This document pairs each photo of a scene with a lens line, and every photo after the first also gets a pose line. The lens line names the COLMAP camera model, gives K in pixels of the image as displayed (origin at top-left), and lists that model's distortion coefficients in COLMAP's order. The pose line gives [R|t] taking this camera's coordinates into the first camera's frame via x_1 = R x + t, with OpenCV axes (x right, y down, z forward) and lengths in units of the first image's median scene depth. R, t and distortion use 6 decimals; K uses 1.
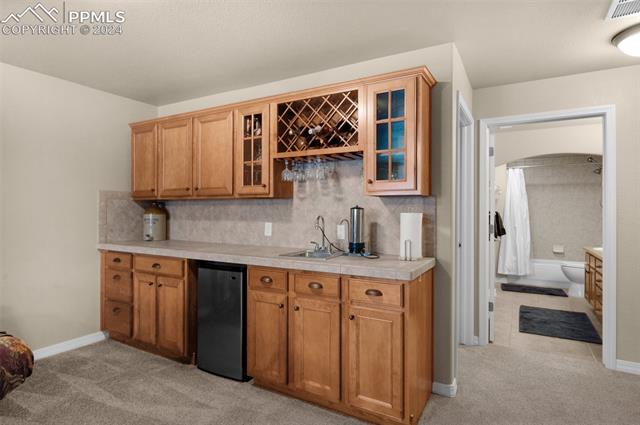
lens RADIAL K [[354.3, 0, 319.8], [0, 354.3, 211.9], [0, 0, 1]] dist [0.004290, 0.000396]
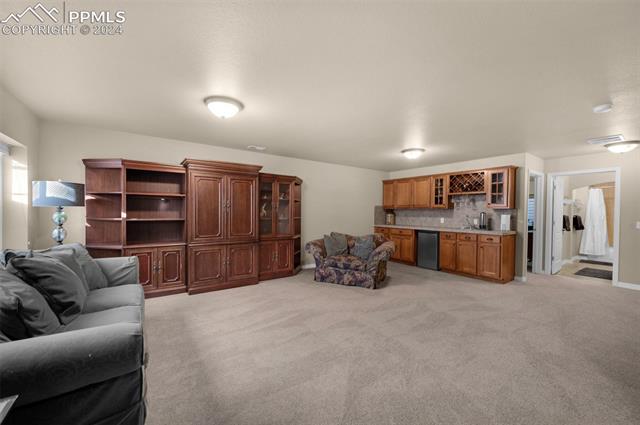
lens RADIAL K [[254.4, 0, 317.7], [0, 254.4, 215.8], [0, 0, 1]] dist [-0.001449, -0.000018]
pose [[0.904722, 0.015011, -0.425739, -0.205228], [-0.011584, 0.999876, 0.010639, 0.005361], [0.425846, -0.004693, 0.904784, -1.279883]]
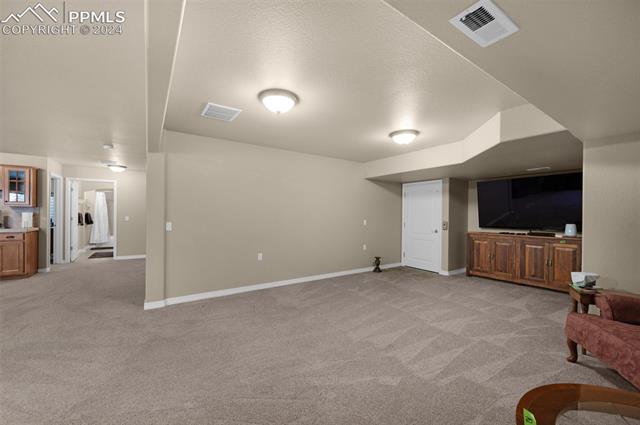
lens RADIAL K [[254.4, 0, 318.8], [0, 254.4, 214.6], [0, 0, 1]] dist [-0.001449, -0.000018]
pose [[0.445638, -0.001657, 0.895212, -0.480080], [-0.001696, 0.999995, 0.002695, 0.008269], [-0.895212, -0.002719, 0.445633, -1.836009]]
